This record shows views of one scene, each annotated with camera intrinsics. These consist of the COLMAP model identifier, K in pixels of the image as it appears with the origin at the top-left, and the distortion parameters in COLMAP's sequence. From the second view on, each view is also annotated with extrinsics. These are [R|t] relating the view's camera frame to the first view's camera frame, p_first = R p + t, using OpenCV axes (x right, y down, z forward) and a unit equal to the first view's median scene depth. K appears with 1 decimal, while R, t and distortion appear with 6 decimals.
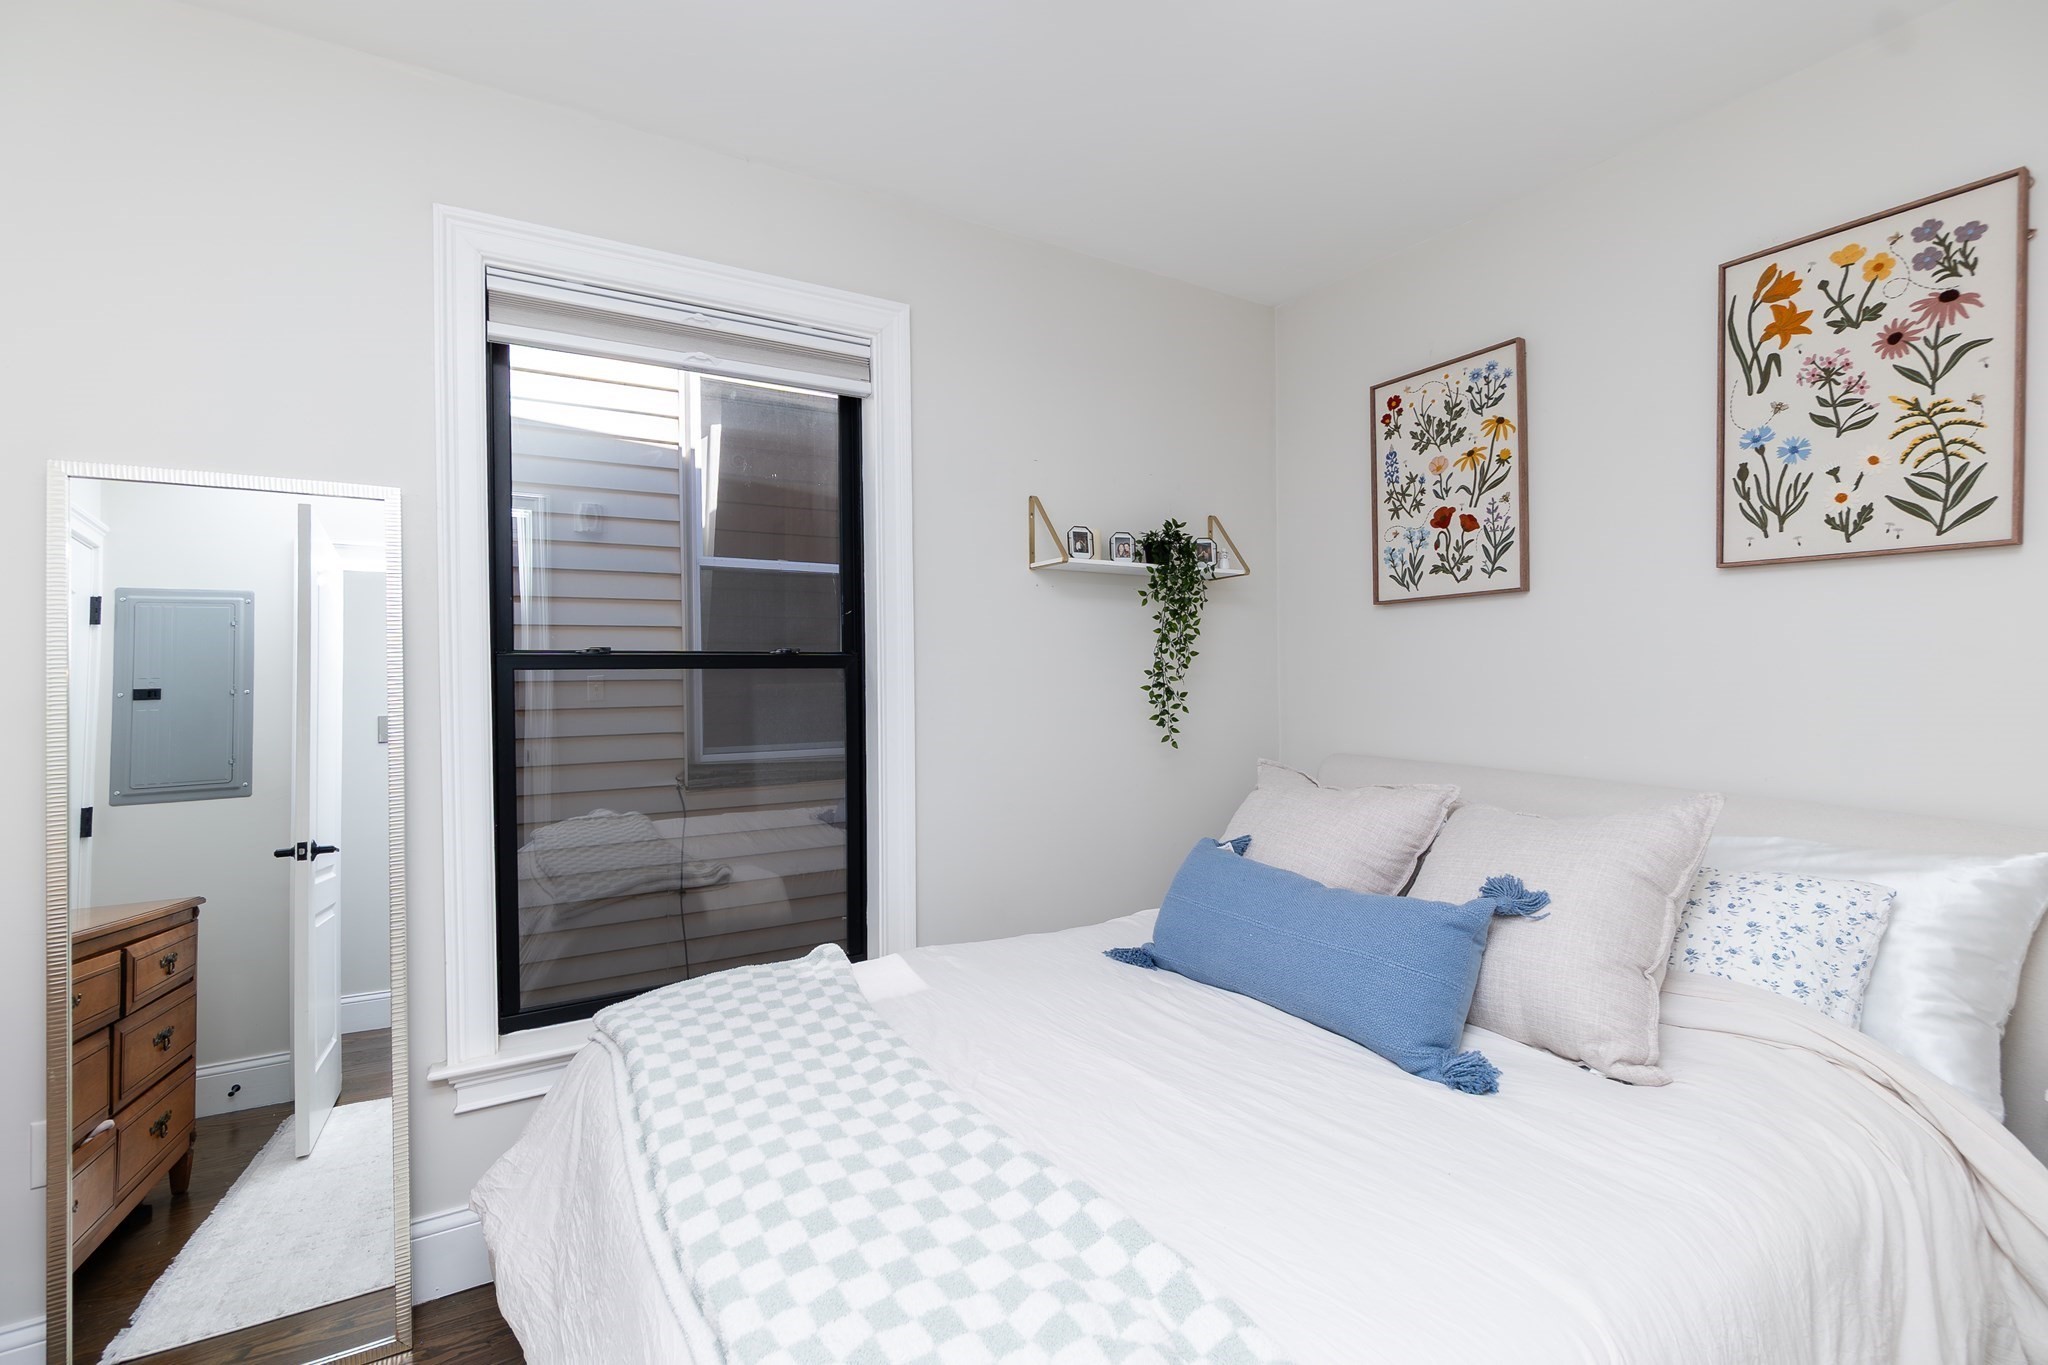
lens RADIAL K [[890.3, 0, 1015.4], [0, 890.3, 681.5], [0, 0, 1]] dist [0.001594, 0.000302]
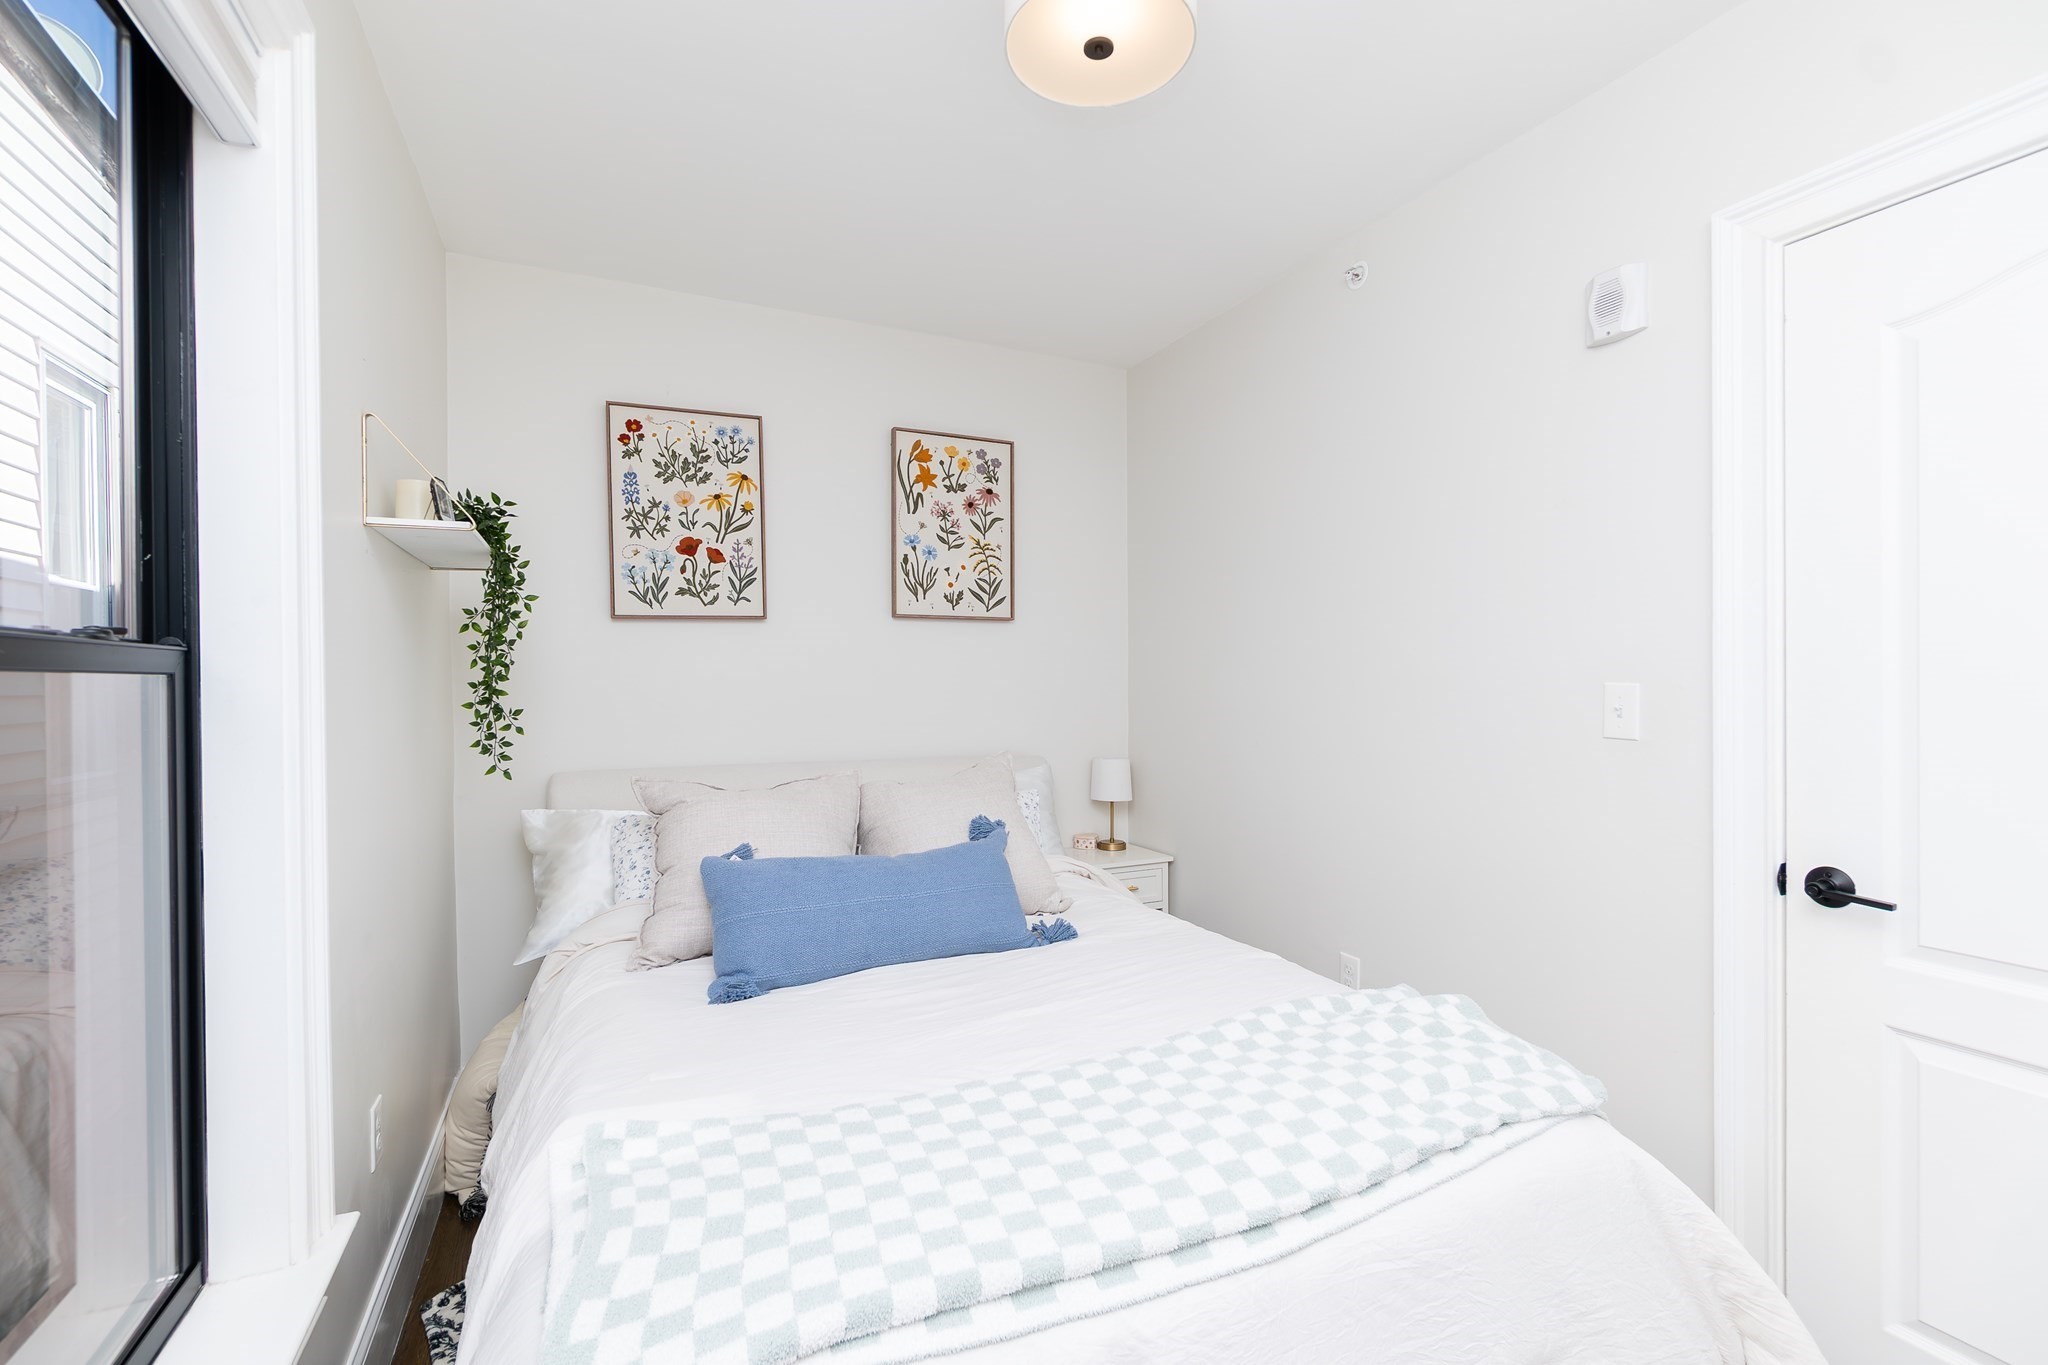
lens RADIAL K [[890.3, 0, 1015.4], [0, 890.3, 681.5], [0, 0, 1]] dist [0.001594, 0.000302]
pose [[0.118201, 0.002287, 0.992987, -0.617846], [0.020234, 0.999784, -0.004712, -0.000641], [-0.992784, 0.020649, 0.118129, 0.491753]]
